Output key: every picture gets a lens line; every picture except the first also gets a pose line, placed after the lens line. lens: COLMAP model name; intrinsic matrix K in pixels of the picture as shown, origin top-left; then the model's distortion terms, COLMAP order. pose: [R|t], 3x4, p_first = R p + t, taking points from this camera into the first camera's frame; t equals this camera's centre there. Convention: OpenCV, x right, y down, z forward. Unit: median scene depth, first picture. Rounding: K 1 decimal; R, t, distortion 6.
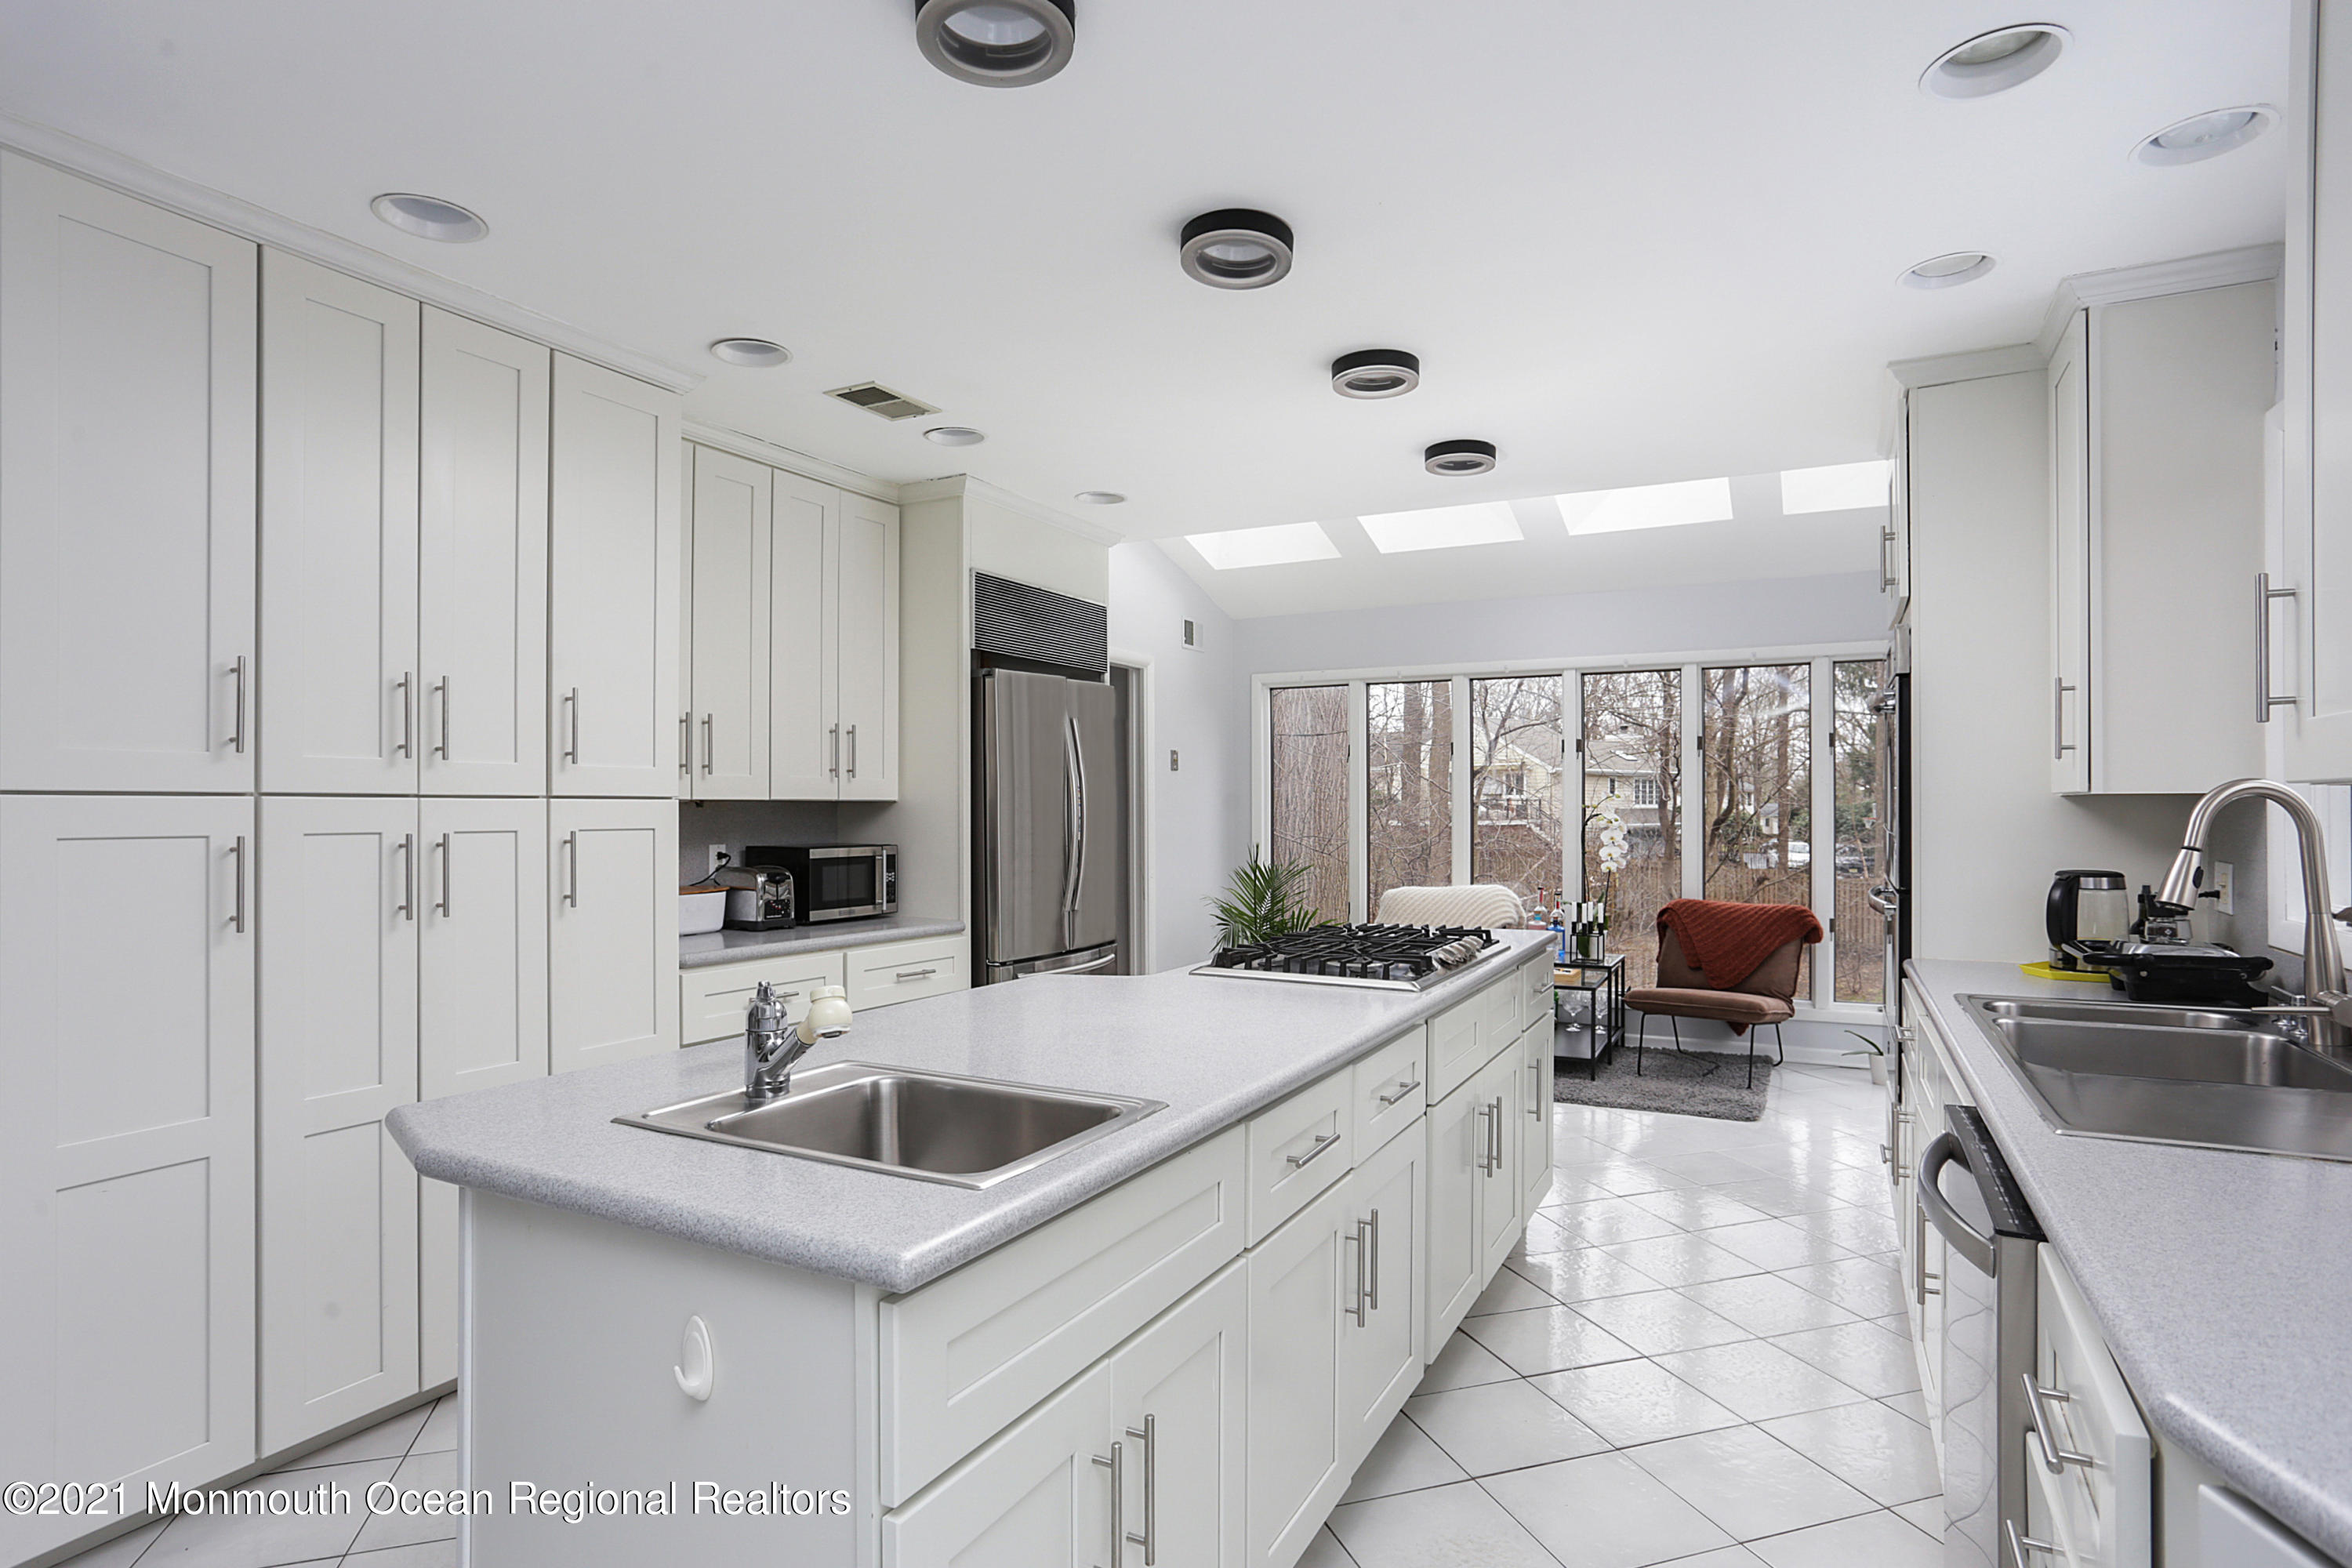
lens RADIAL K [[1277.4, 0, 1176.0], [0, 1277.4, 784.0], [0, 0, 1]] dist [-0.003629, -0.000289]
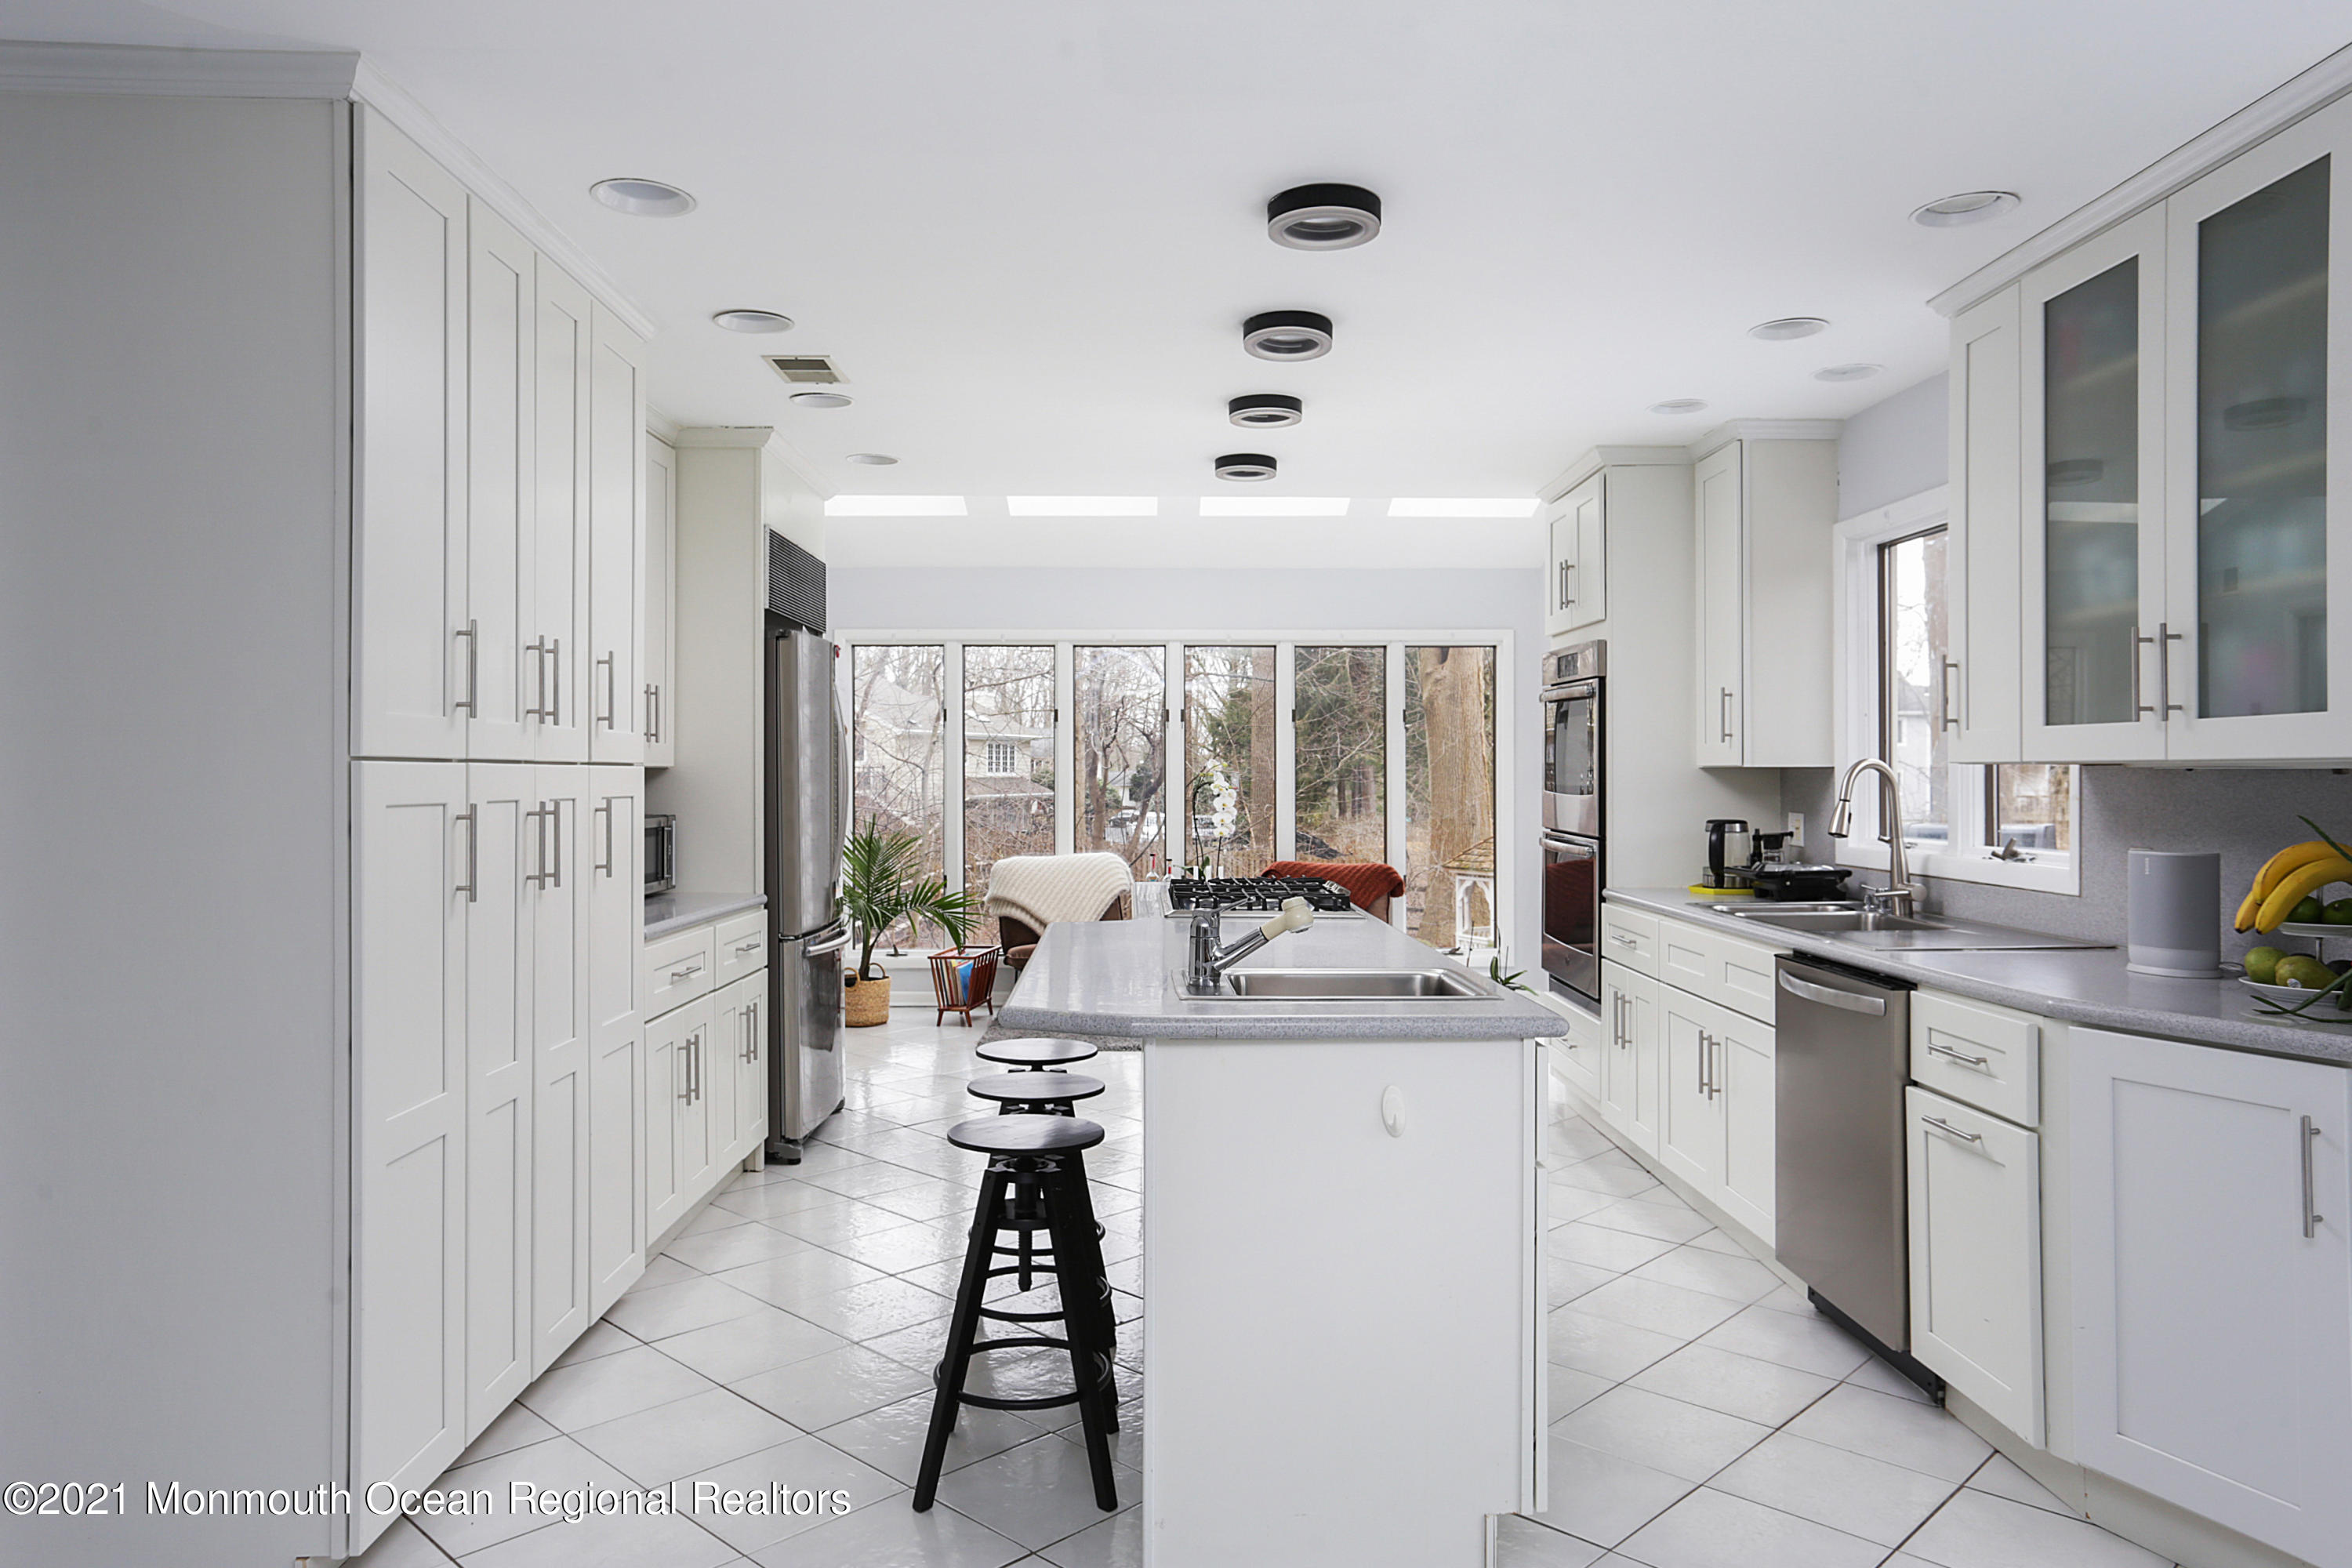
lens RADIAL K [[1559.7, 0, 1176.0], [0, 1559.7, 784.0], [0, 0, 1]] dist [0.002064, 0.001282]
pose [[0.882080, -0.000692, 0.471100, -0.613432], [-0.010295, 0.999732, 0.020746, -0.002669], [-0.470988, -0.023150, 0.881836, -0.249673]]
